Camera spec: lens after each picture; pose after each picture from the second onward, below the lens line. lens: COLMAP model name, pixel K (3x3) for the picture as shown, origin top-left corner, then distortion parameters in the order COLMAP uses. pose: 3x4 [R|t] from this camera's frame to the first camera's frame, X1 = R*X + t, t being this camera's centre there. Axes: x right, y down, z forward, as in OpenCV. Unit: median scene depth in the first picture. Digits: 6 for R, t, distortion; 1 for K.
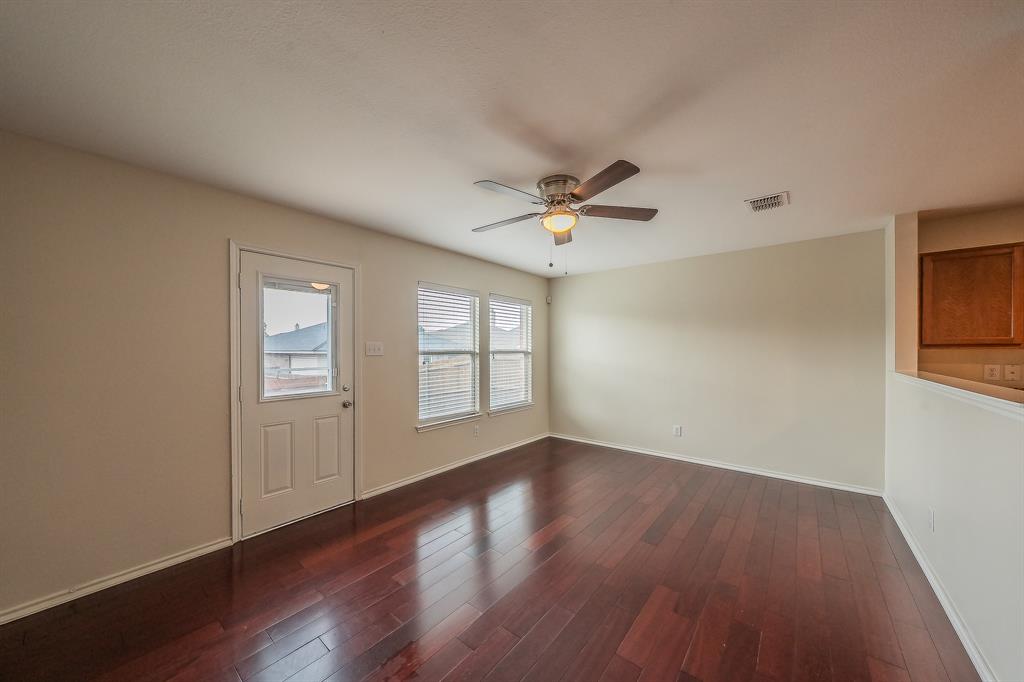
lens RADIAL K [[357.7, 0, 509.9], [0, 357.7, 351.1], [0, 0, 1]] dist [0.000383, 0.000040]
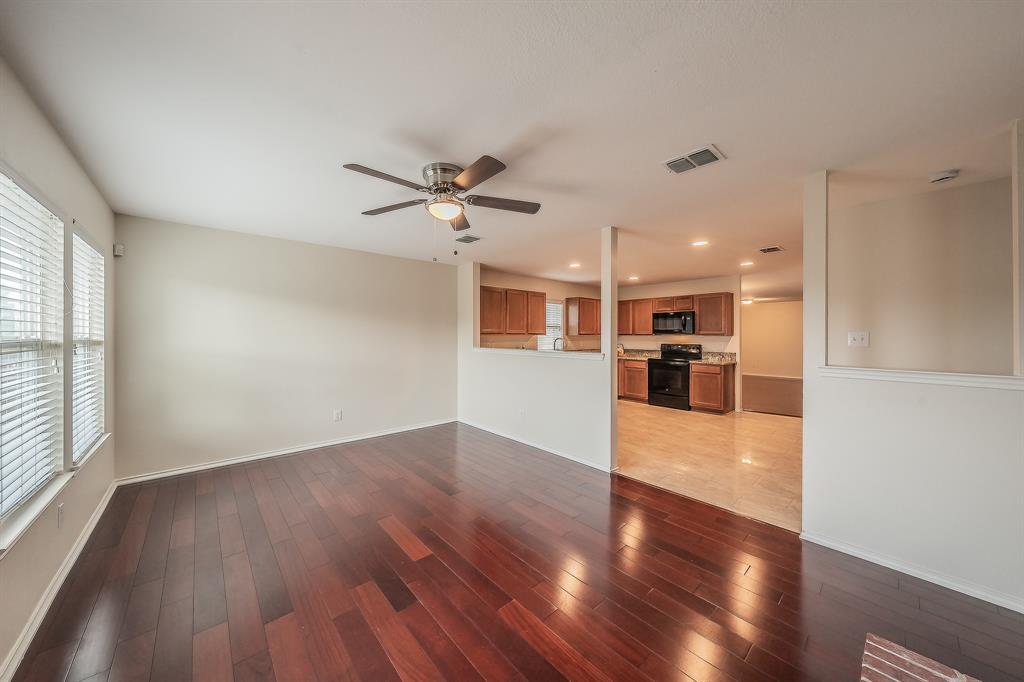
lens RADIAL K [[349.1, 0, 510.8], [0, 349.1, 335.3], [0, 0, 1]] dist [0.000074, 0.000003]
pose [[0.153065, -0.001502, 0.988215, -0.524294], [0.003422, 0.999994, 0.000990, -0.005252], [-0.988210, 0.003230, 0.153069, 0.432213]]
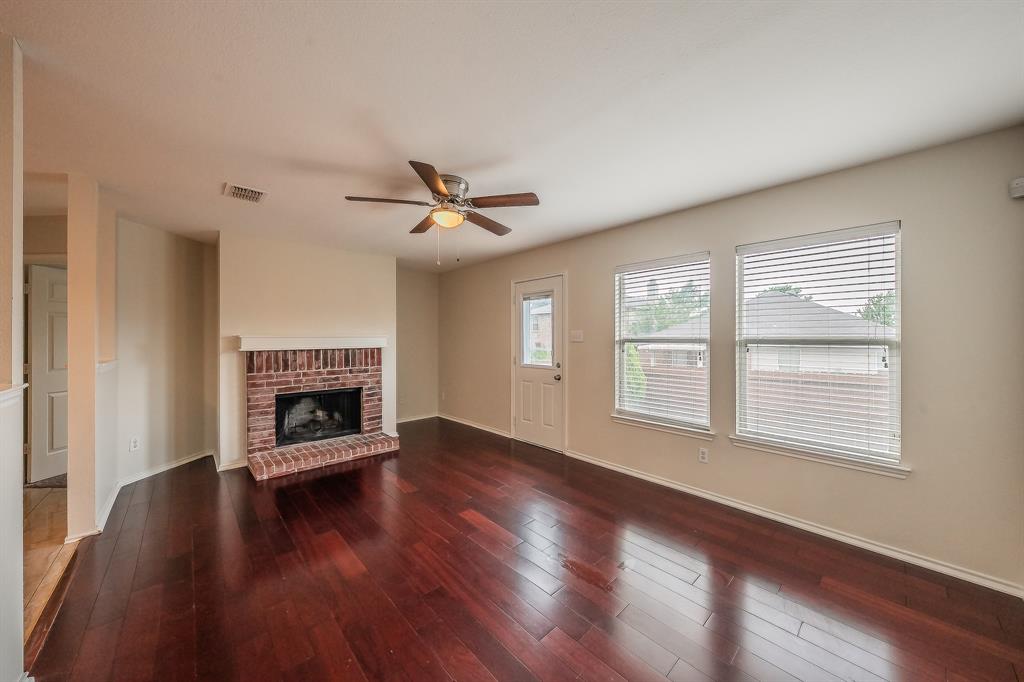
lens RADIAL K [[362.1, 0, 516.8], [0, 362.1, 338.7], [0, 0, 1]] dist [-0.000305, -0.000106]
pose [[-0.141952, 0.003781, -0.989866, 0.766212], [-0.004840, 0.999978, 0.004513, -0.002301], [0.989862, 0.005432, -0.141931, 0.882125]]
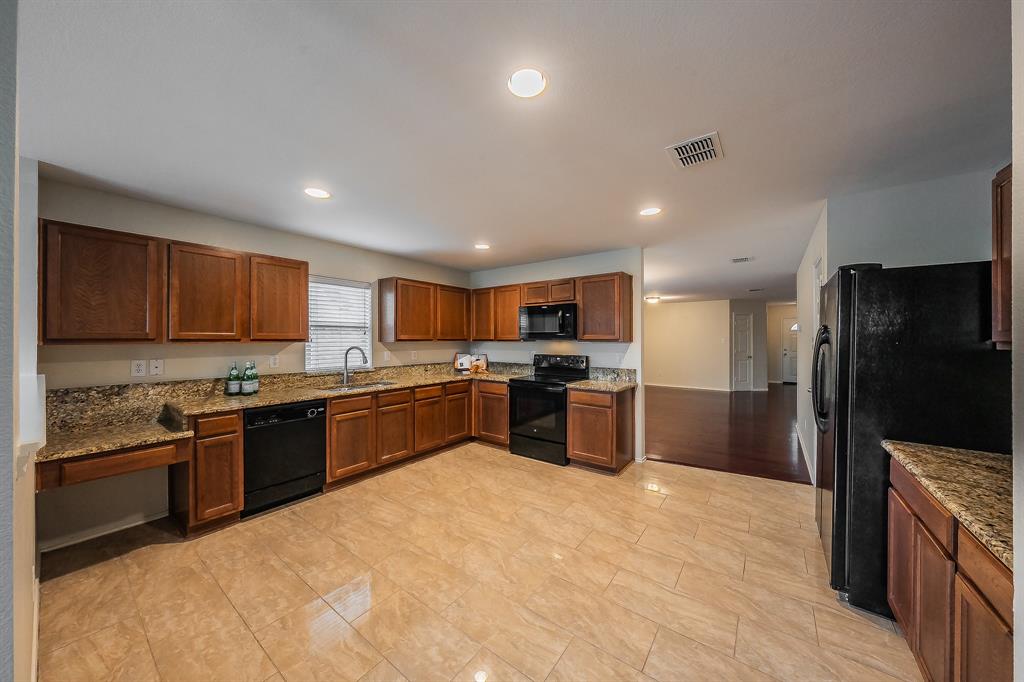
lens RADIAL K [[346.2, 0, 508.3], [0, 346.2, 337.8], [0, 0, 1]] dist [0.000423, 0.000010]
pose [[-0.042217, 0.003946, 0.999101, 0.292804], [0.005220, 0.999979, -0.003729, -0.009696], [-0.999095, 0.005058, -0.042237, 0.038202]]
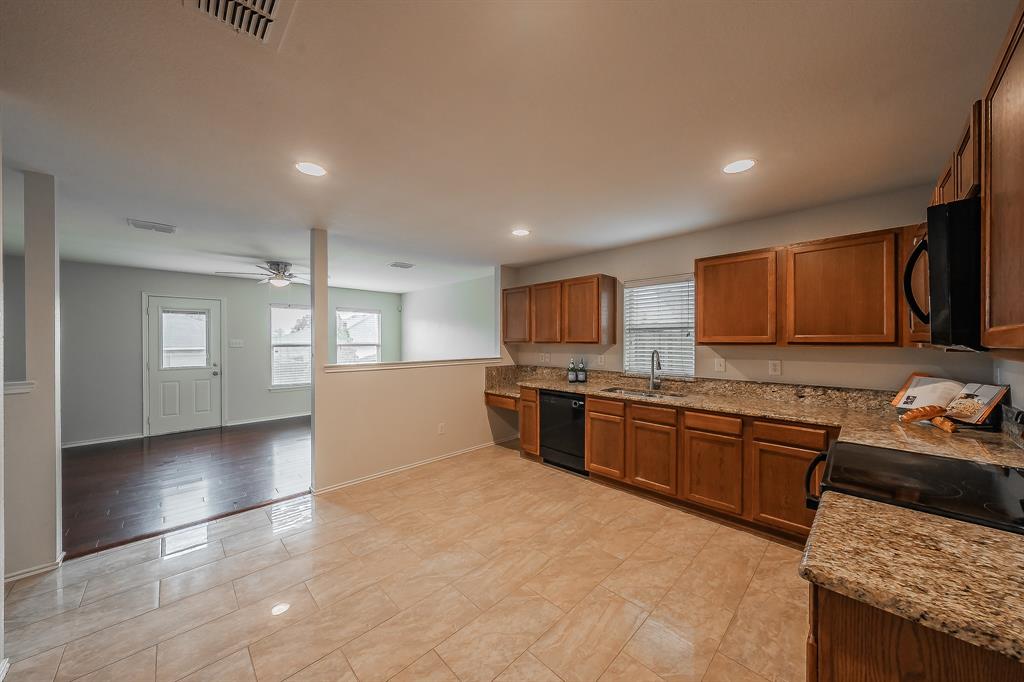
lens RADIAL K [[350.1, 0, 511.1], [0, 350.1, 342.2], [0, 0, 1]] dist [-0.000388, -0.000035]
pose [[0.993957, 0.000008, -0.109770, 1.074455], [-0.000028, 1.000000, -0.000180, -0.010721], [0.109770, 0.000182, 0.993957, -0.540413]]
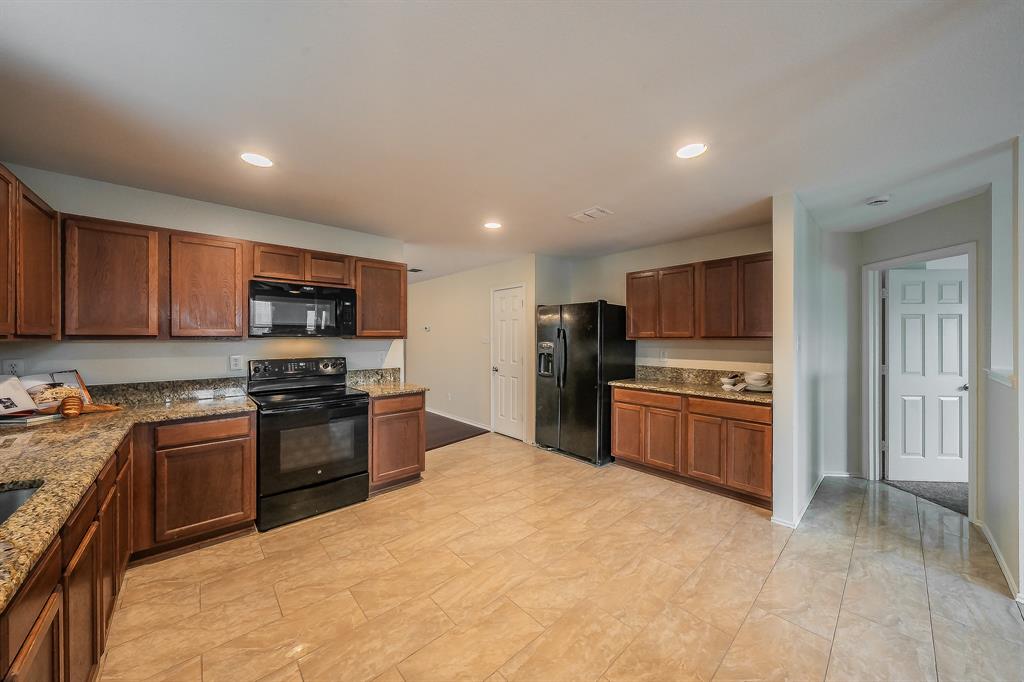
lens RADIAL K [[351.2, 0, 510.0], [0, 351.2, 337.5], [0, 0, 1]] dist [-0.000596, -0.000047]
pose [[-0.988713, 0.000798, 0.149821, 0.881225], [0.001341, 0.999993, 0.003520, -0.006748], [-0.149817, 0.003681, -0.988707, 0.588155]]
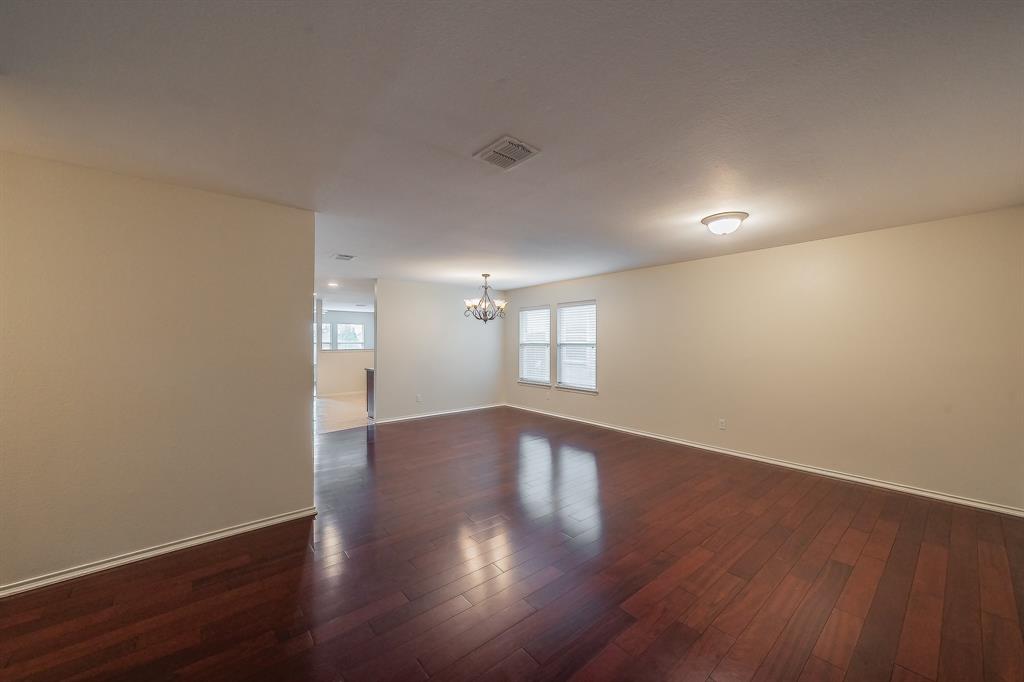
lens RADIAL K [[379.3, 0, 512.0], [0, 379.3, 341.0], [0, 0, 1]] dist [0.020222, -0.000432]
pose [[-0.213307, -0.001440, -0.976984, 1.868849], [-0.003282, 0.999994, -0.000758, -0.013448], [0.976980, 0.003045, -0.213311, 1.428134]]
